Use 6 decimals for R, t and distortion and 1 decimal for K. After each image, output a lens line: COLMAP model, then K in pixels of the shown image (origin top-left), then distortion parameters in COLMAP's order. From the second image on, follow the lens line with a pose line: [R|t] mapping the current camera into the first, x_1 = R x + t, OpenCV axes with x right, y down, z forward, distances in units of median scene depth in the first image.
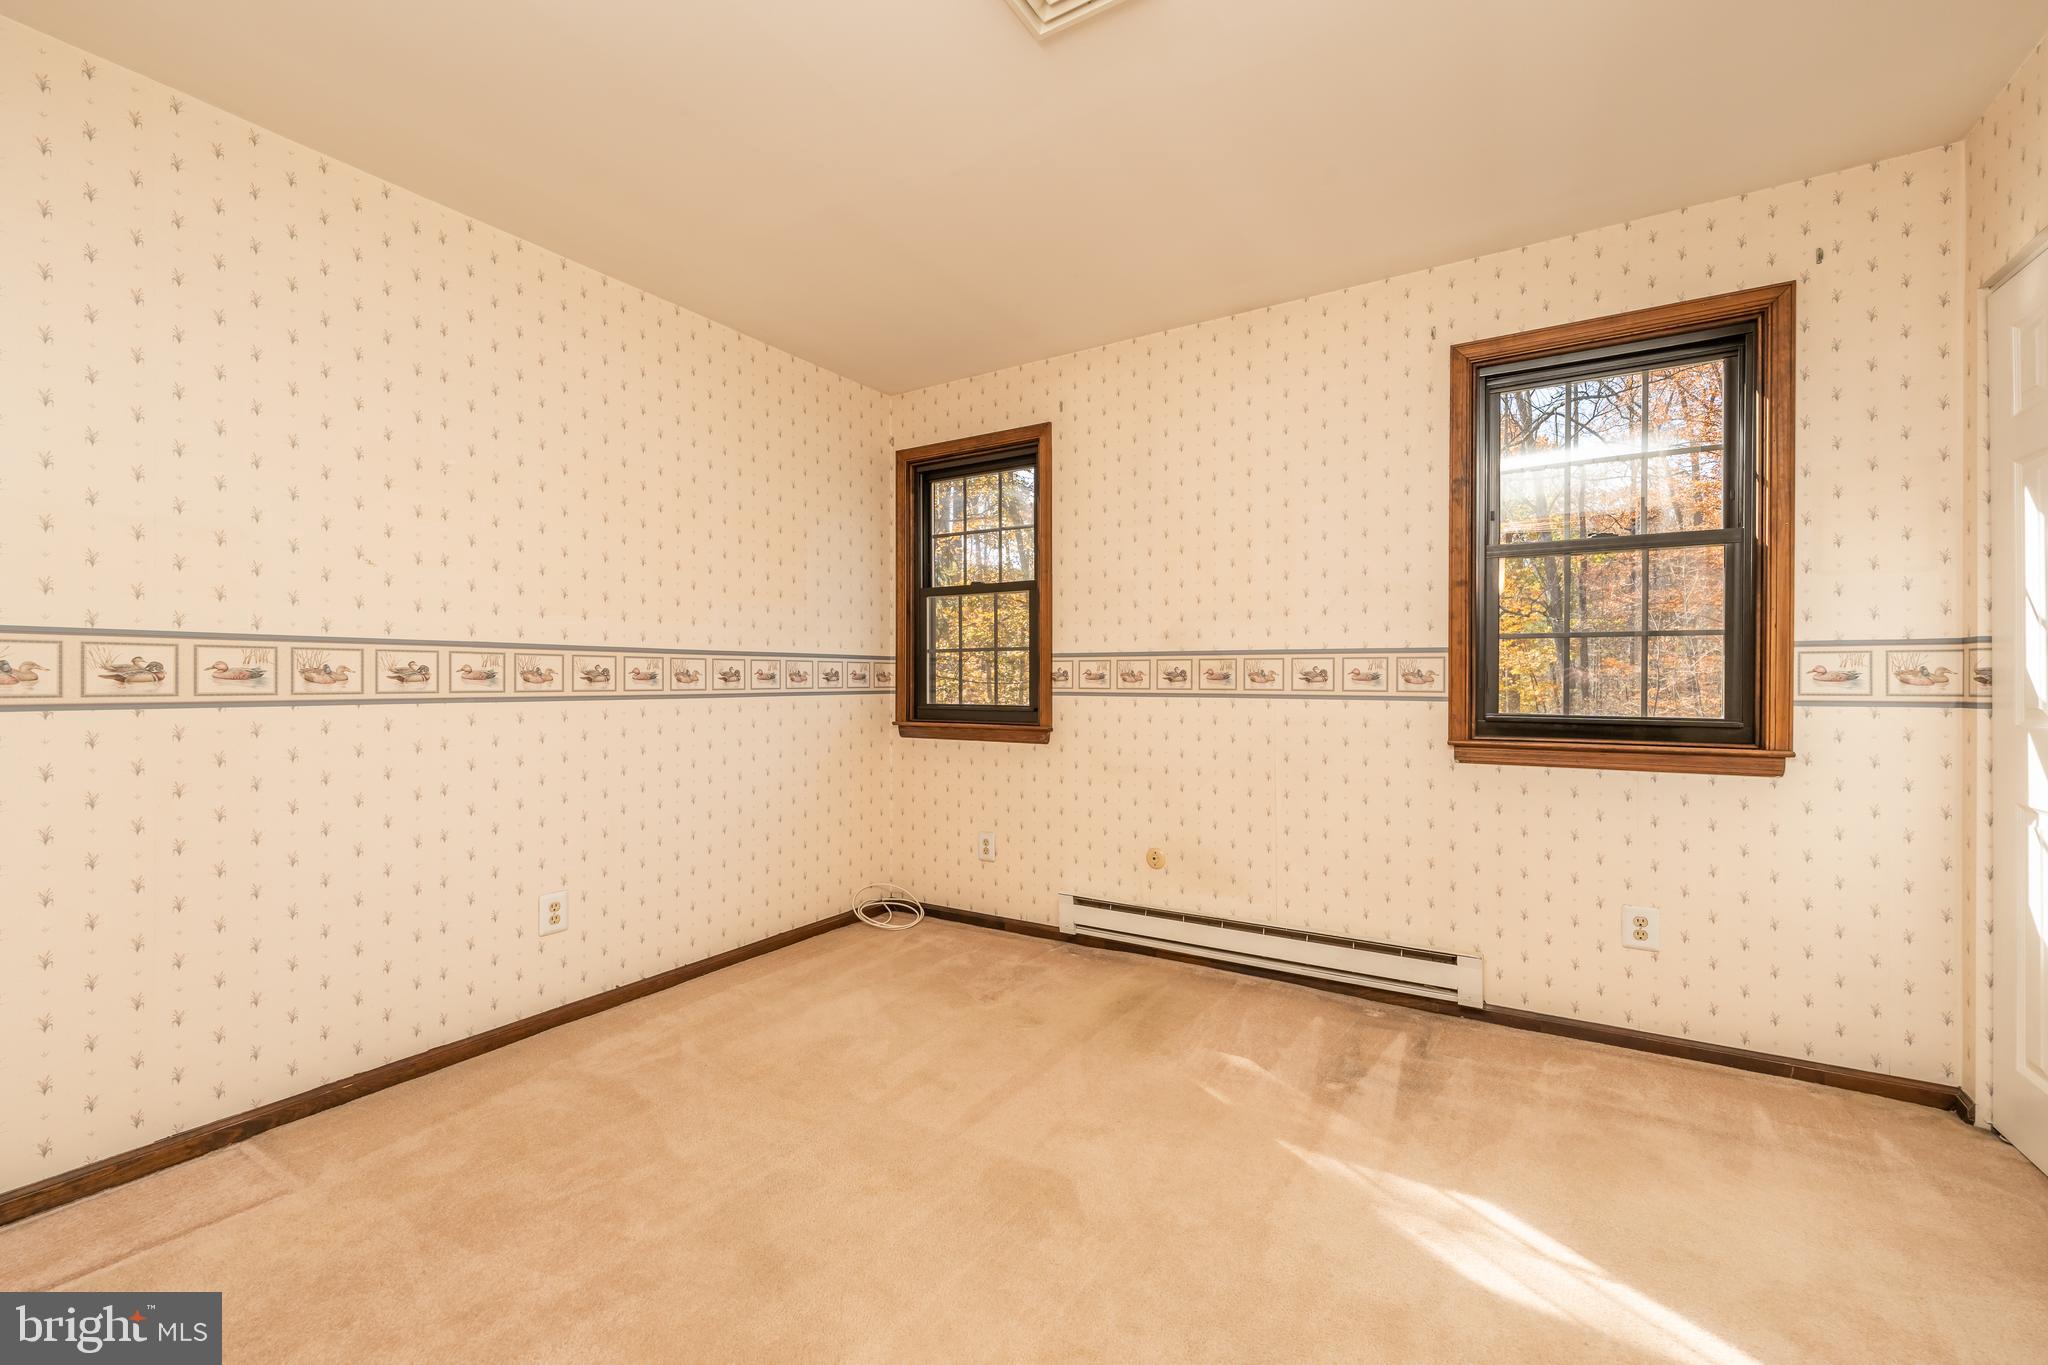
lens RADIAL K [[829.7, 0, 1030.3], [0, 829.7, 683.2], [0, 0, 1]] dist [-0.001310, -0.000125]
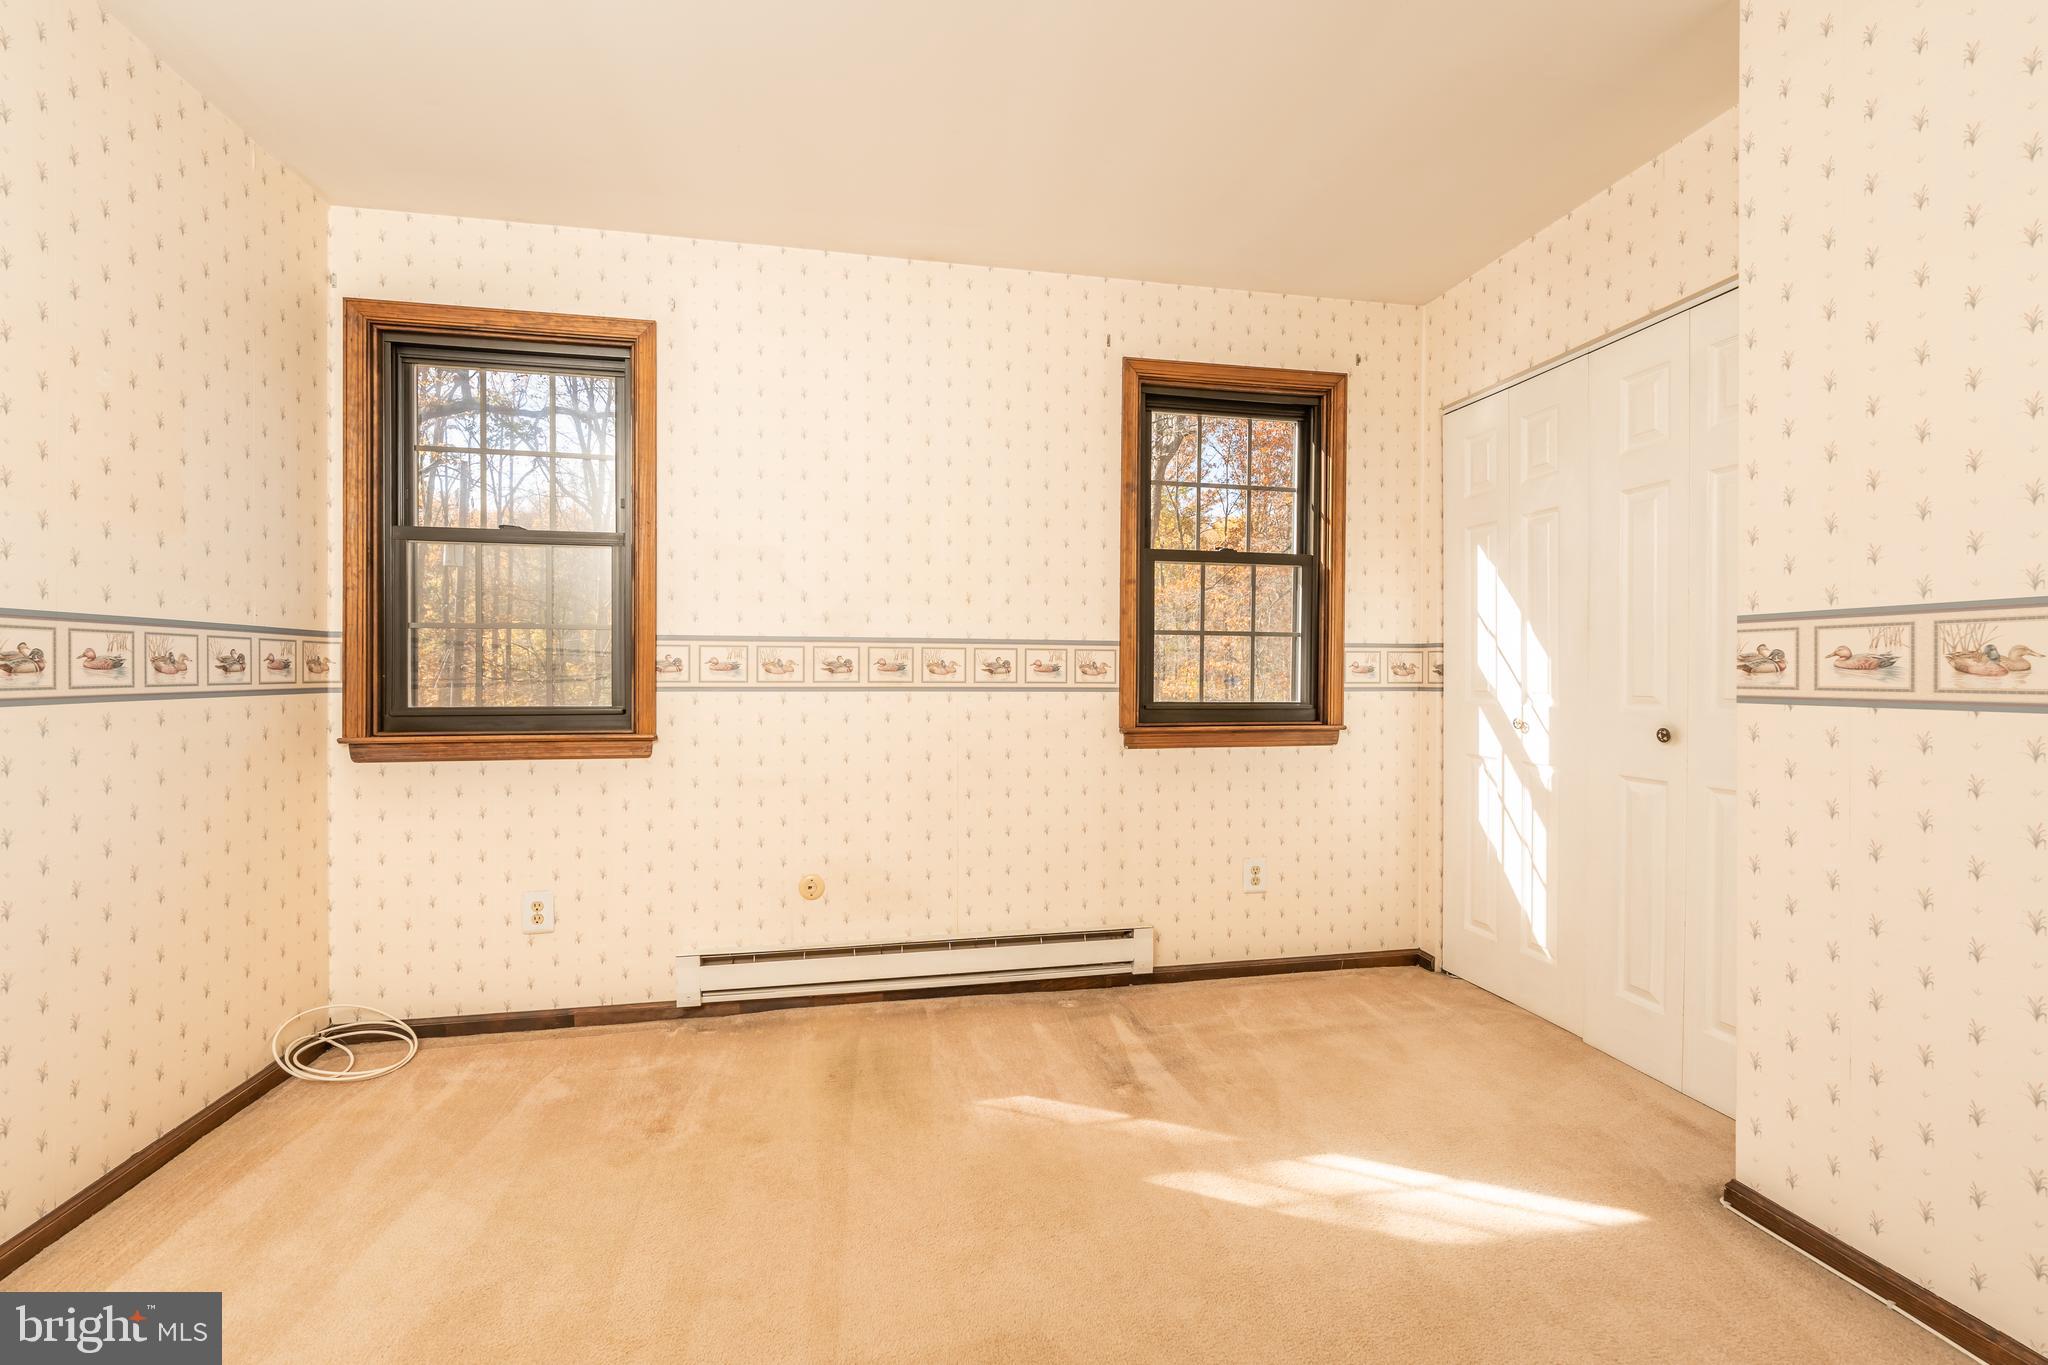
lens RADIAL K [[834.4, 0, 1032.4], [0, 834.4, 677.2], [0, 0, 1]] dist [-0.001293, -0.000345]
pose [[0.733507, -0.003789, 0.679672, -0.288672], [0.000585, 0.999988, 0.004944, -0.002007], [-0.679682, -0.003229, 0.733500, 0.277735]]
